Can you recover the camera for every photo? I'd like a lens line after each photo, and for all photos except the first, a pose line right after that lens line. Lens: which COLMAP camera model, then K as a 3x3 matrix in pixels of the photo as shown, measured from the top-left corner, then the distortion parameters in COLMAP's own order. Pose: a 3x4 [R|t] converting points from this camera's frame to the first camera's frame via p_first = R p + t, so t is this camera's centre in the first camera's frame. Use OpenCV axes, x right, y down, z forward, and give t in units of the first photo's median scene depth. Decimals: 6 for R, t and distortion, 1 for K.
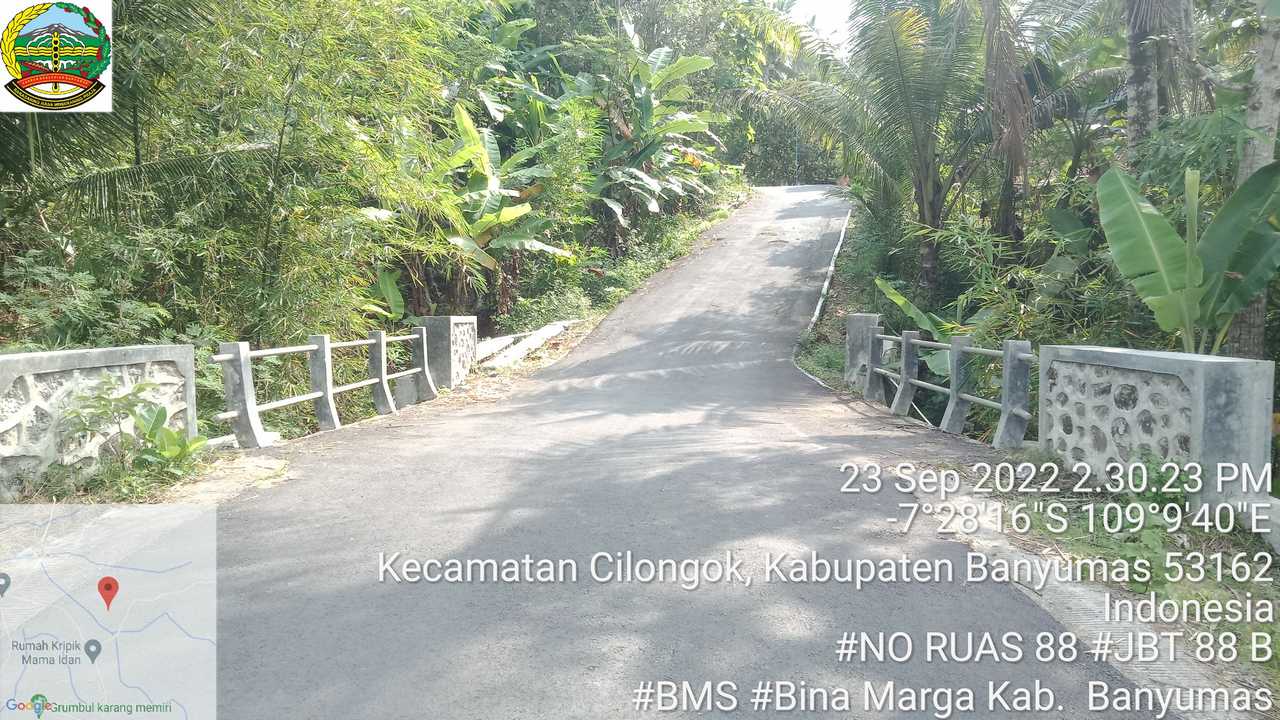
lens RADIAL K [[935.3, 0, 639.3], [0, 935.3, 360.7], [0, 0, 1]] dist [0.013466, -0.009997]
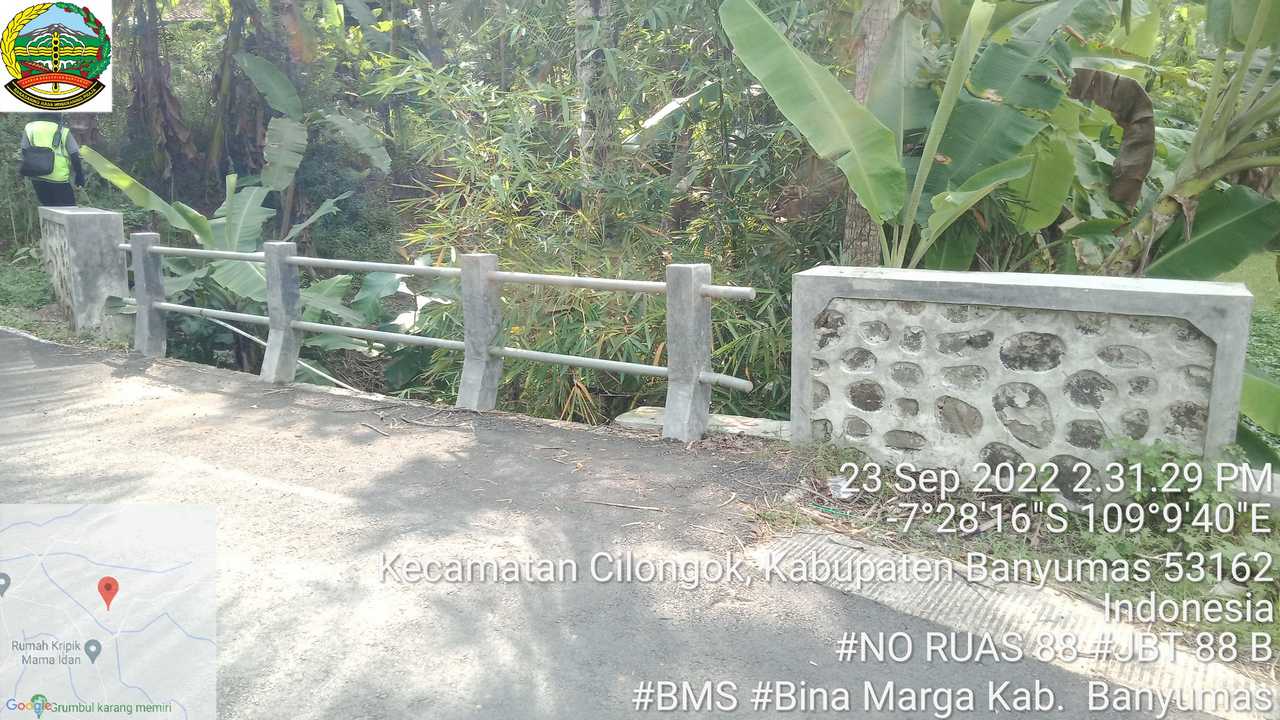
lens RADIAL K [[935.3, 0, 639.9], [0, 935.3, 361.9], [0, 0, 1]] dist [0.013466, -0.009997]
pose [[0.551452, -0.185078, 0.813417, -0.145012], [0.067404, 0.981776, 0.177689, -0.078144], [-0.831479, -0.043159, 0.553877, 0.761834]]
